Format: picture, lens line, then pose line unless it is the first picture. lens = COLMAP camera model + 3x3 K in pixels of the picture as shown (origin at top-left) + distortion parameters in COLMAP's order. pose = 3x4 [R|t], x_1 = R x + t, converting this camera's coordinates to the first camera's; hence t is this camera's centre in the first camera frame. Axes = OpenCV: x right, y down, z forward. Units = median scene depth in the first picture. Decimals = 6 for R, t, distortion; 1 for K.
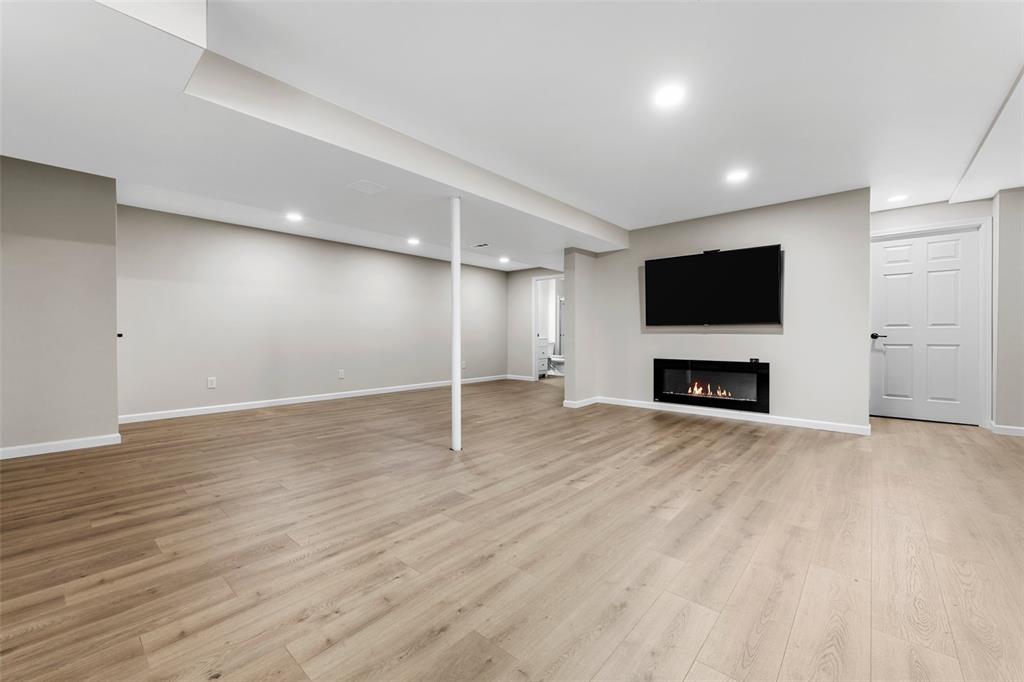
lens RADIAL K [[414.6, 0, 512.0], [0, 414.6, 341.0], [0, 0, 1]] dist [-0.000879, -0.000006]
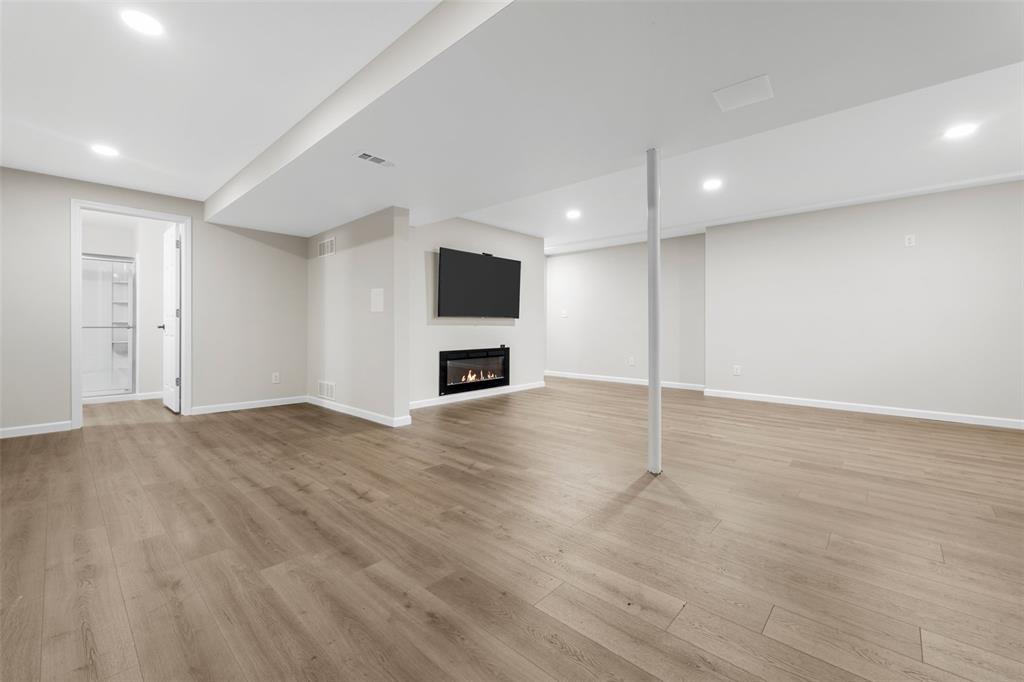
lens RADIAL K [[416.1, 0, 510.6], [0, 416.1, 323.3], [0, 0, 1]] dist [-0.000429, 0.000065]
pose [[0.023894, 0.008086, 0.999682, -0.653736], [0.014307, 0.999862, -0.008430, -0.012156], [-0.999612, 0.014504, 0.023775, 0.879138]]
